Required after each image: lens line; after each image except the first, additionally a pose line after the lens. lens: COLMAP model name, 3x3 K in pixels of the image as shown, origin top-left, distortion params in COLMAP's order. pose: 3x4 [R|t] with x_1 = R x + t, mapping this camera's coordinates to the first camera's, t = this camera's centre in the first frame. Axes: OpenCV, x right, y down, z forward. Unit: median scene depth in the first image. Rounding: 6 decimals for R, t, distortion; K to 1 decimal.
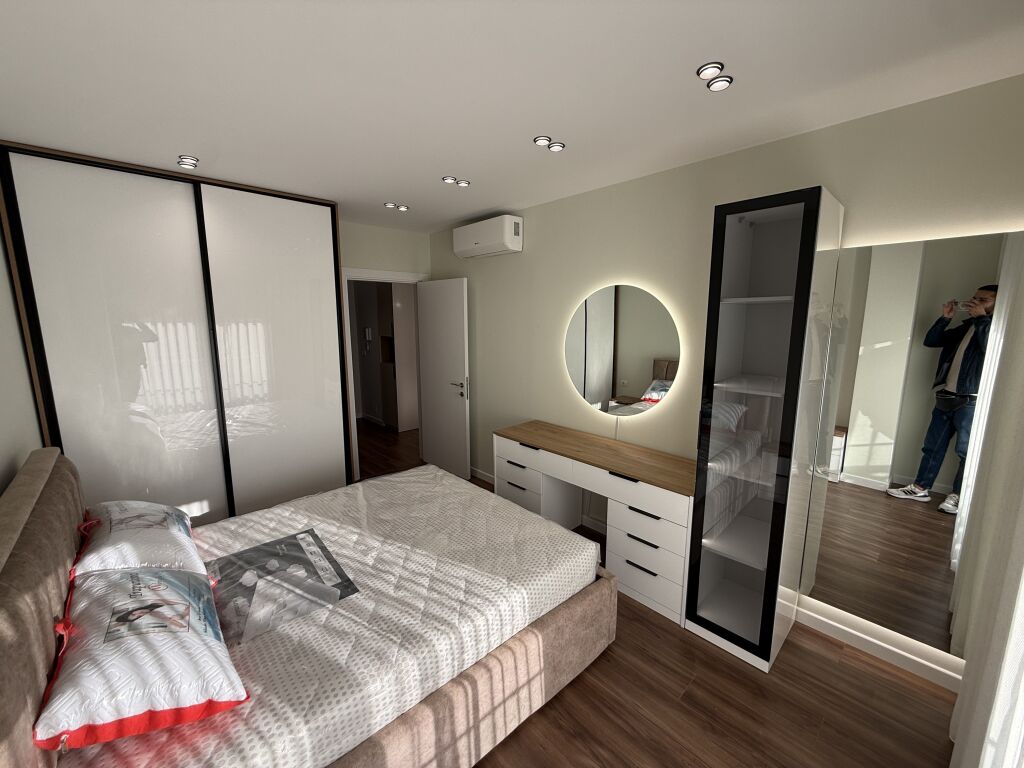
lens RADIAL K [[408.3, 0, 513.5], [0, 408.3, 380.1], [0, 0, 1]] dist [-0.004033, -0.000426]
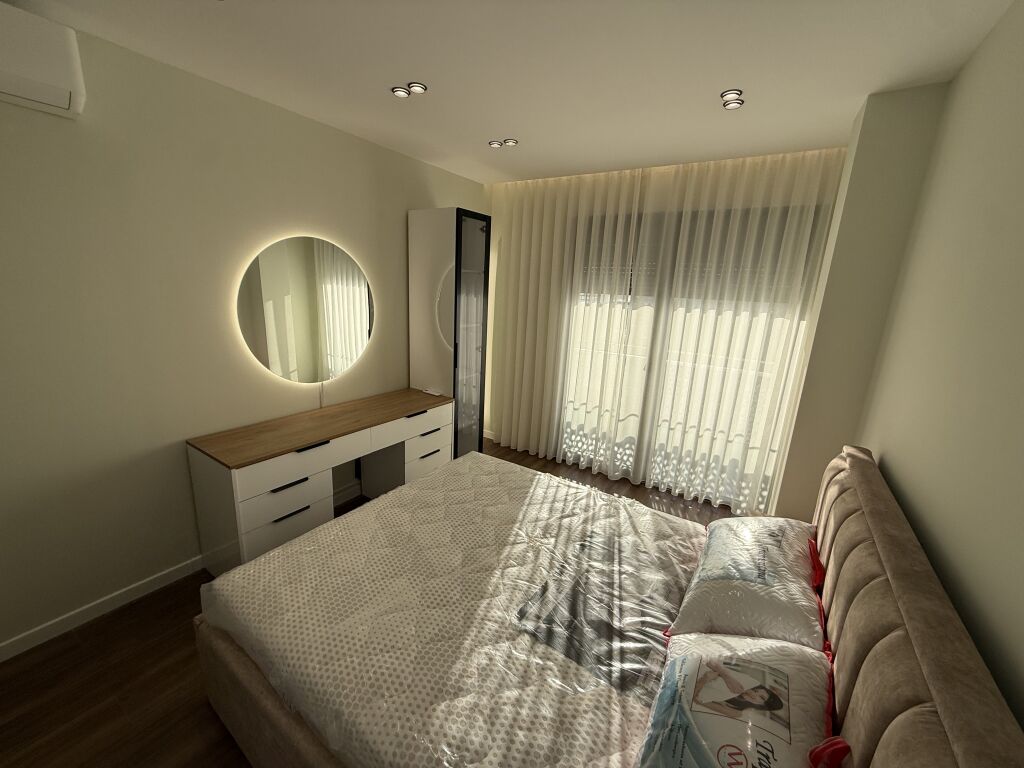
lens RADIAL K [[408.3, 0, 506.3], [0, 408.3, 380.1], [0, 0, 1]] dist [-0.004033, -0.000426]
pose [[-0.227023, -0.233933, 0.945376, -0.813067], [0.098391, 0.960246, 0.261240, -0.133375], [-0.968907, 0.152324, -0.194981, 0.864503]]
